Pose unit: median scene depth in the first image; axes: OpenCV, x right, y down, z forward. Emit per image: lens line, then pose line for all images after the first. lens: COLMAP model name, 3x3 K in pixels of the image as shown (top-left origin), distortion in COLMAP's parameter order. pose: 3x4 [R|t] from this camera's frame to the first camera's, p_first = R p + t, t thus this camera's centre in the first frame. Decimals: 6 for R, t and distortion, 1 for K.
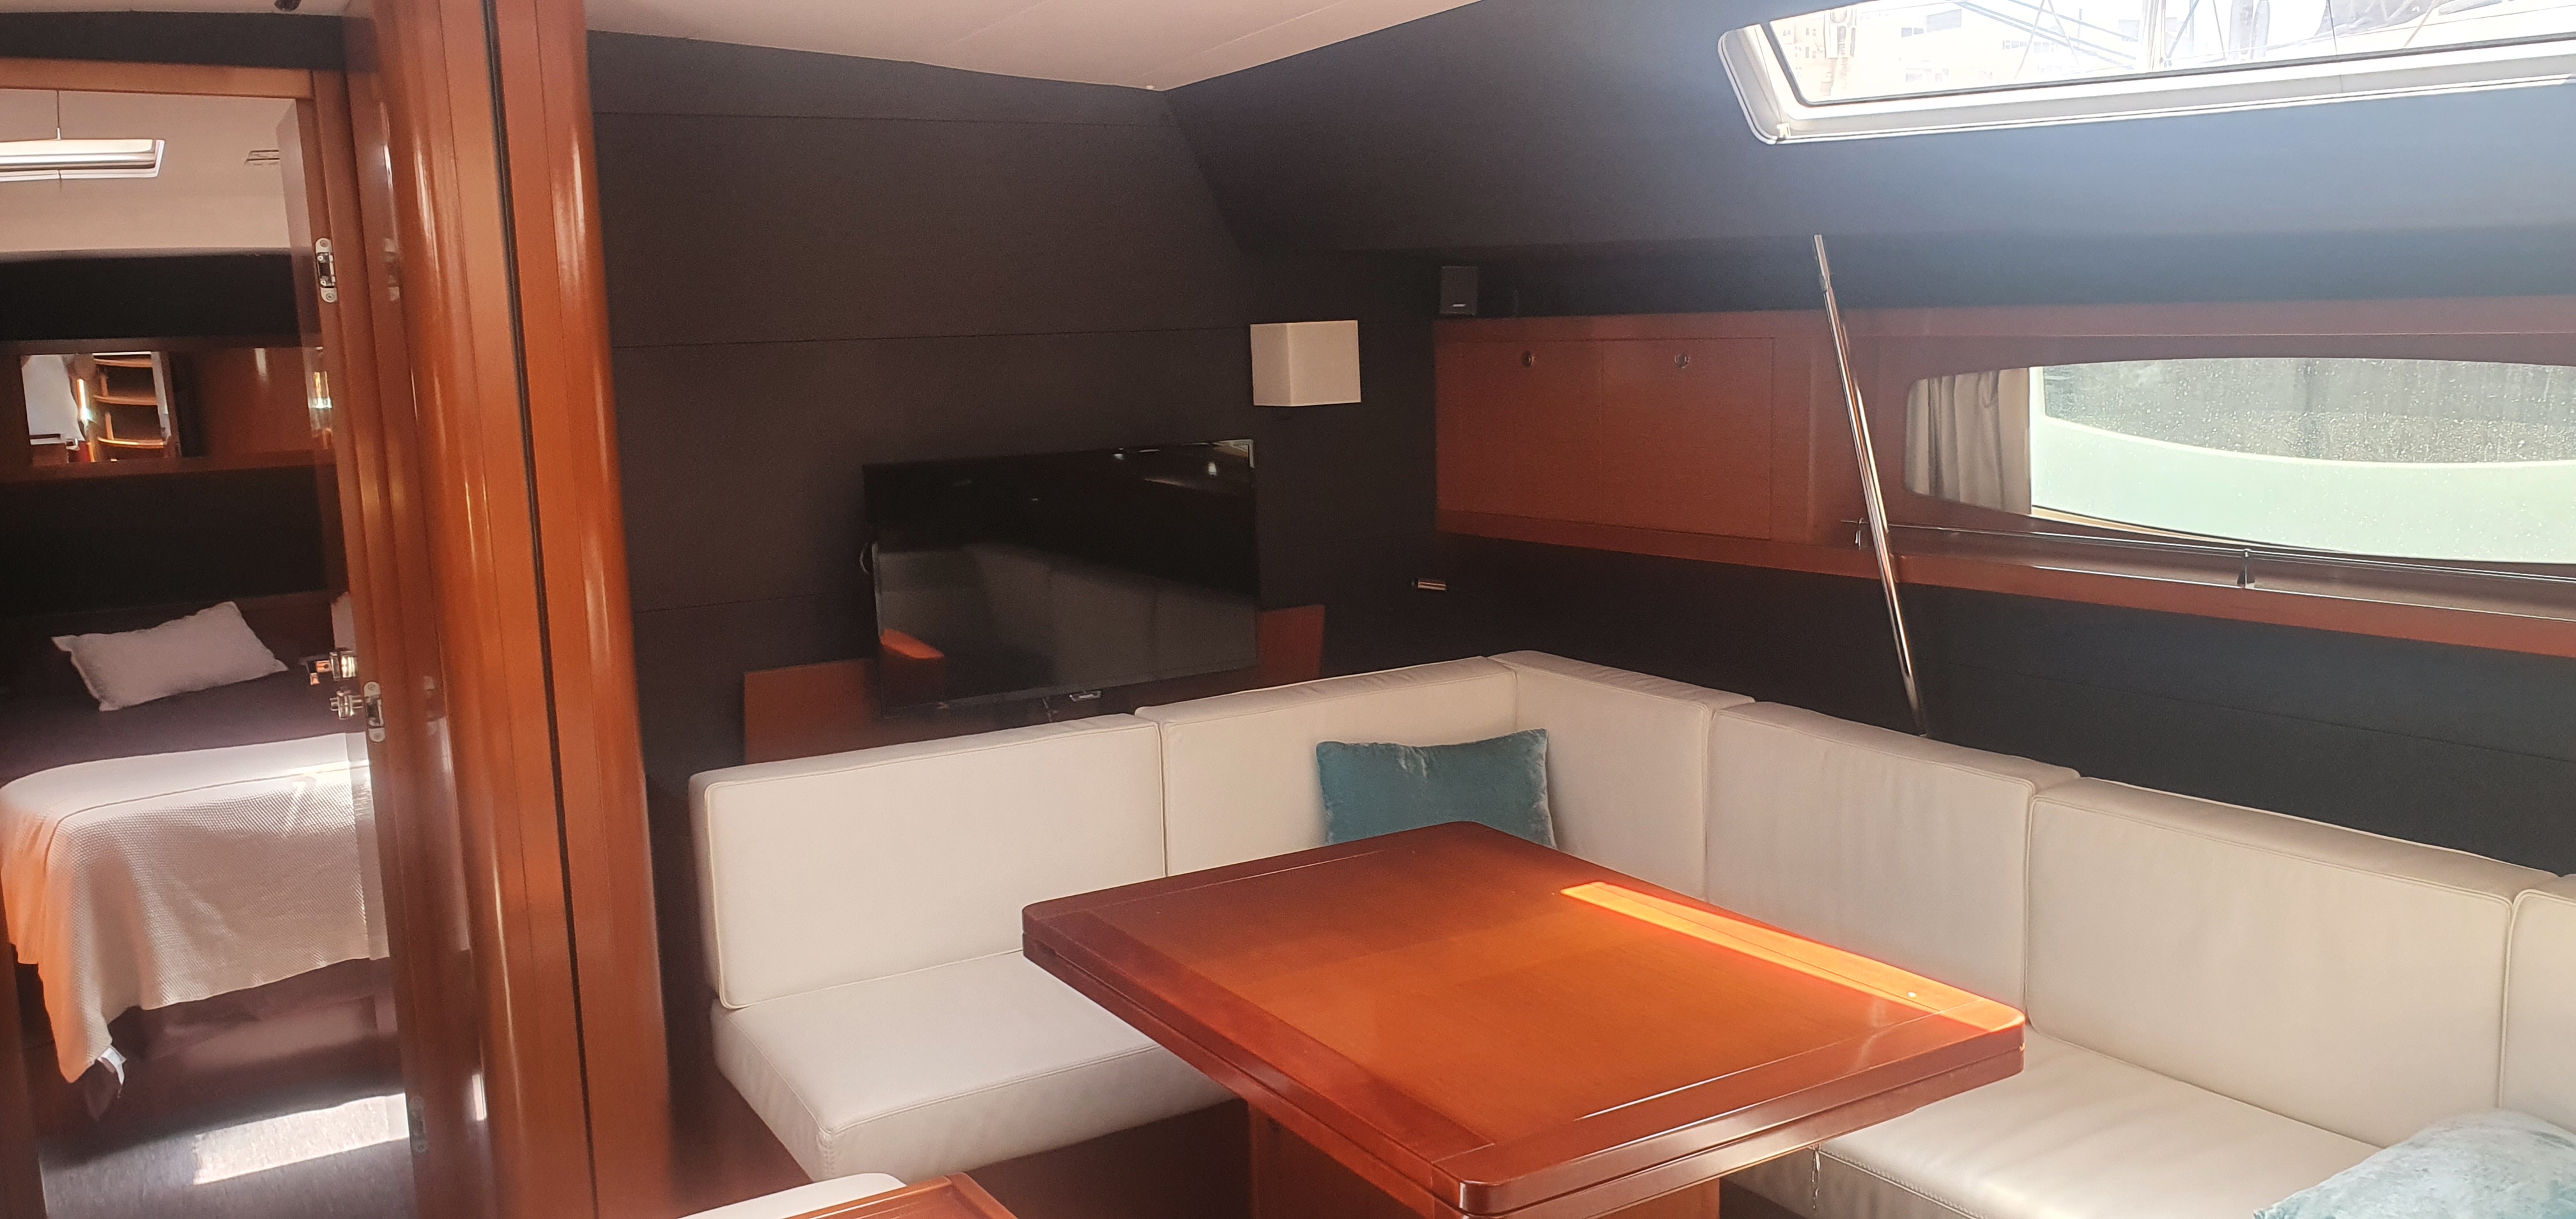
lens RADIAL K [[1942.3, 0, 1288.0], [0, 1942.3, 609.5], [0, 0, 1]] dist [0.077960, -0.001353]
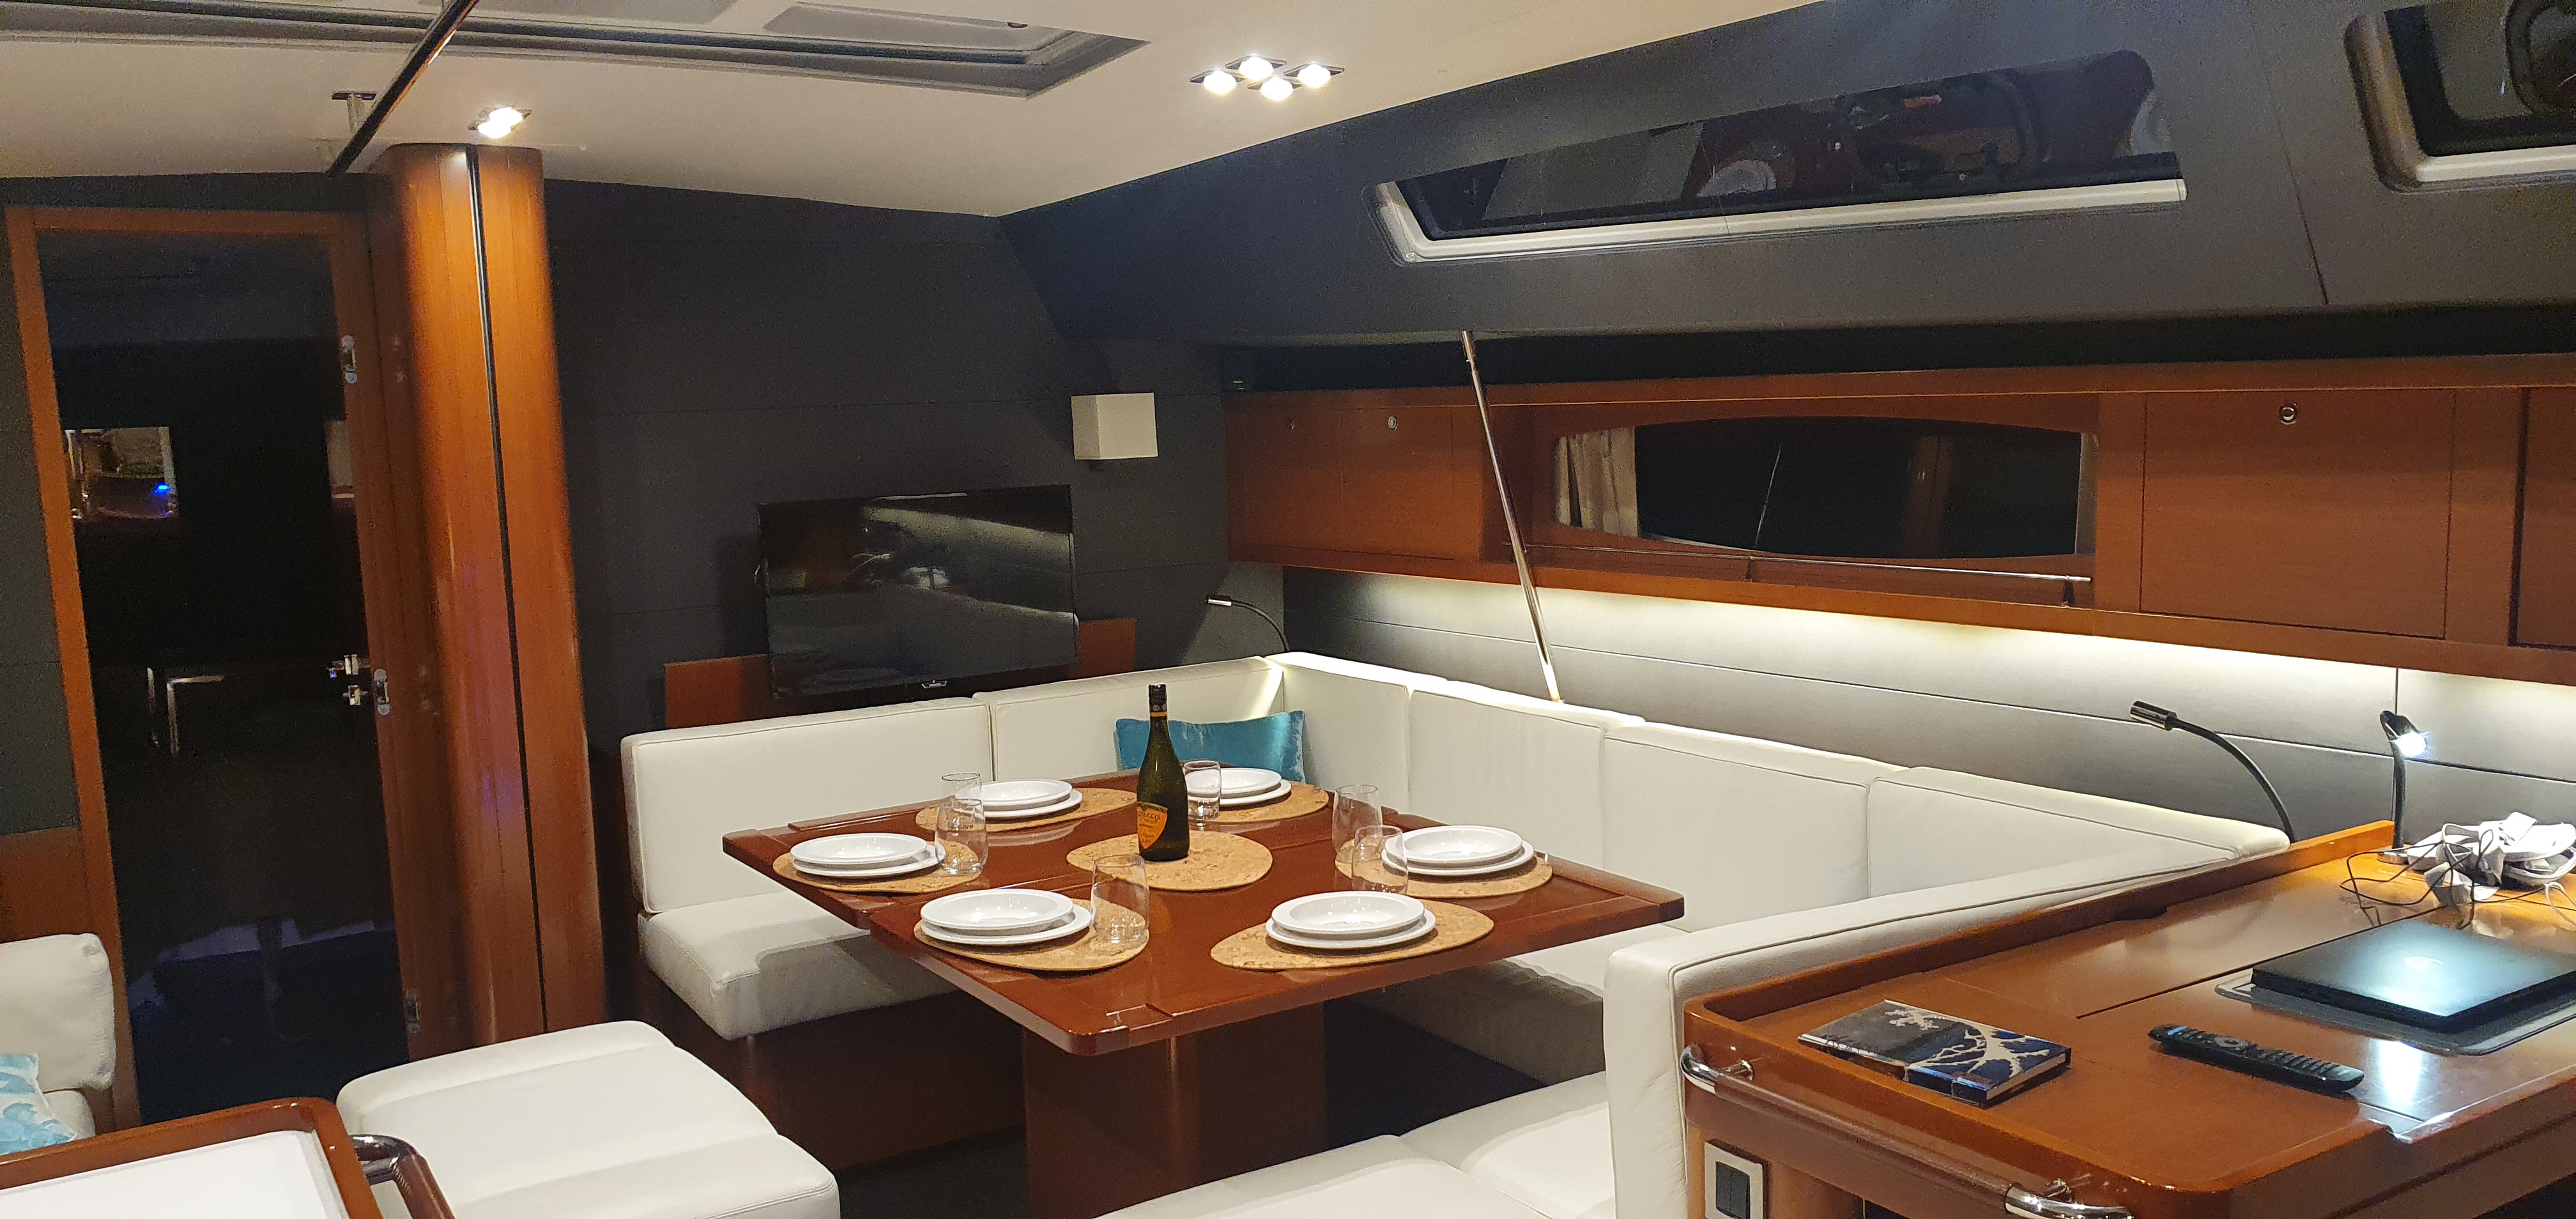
lens RADIAL K [[1931.1, 0, 1336.7], [0, 1931.1, 598.2], [0, 0, 1]] dist [0.000984, -0.002096]
pose [[0.998971, -0.005321, 0.045034, 0.103344], [0.007431, 0.998877, -0.046803, 0.049331], [-0.044734, 0.047089, 0.997888, -0.284653]]
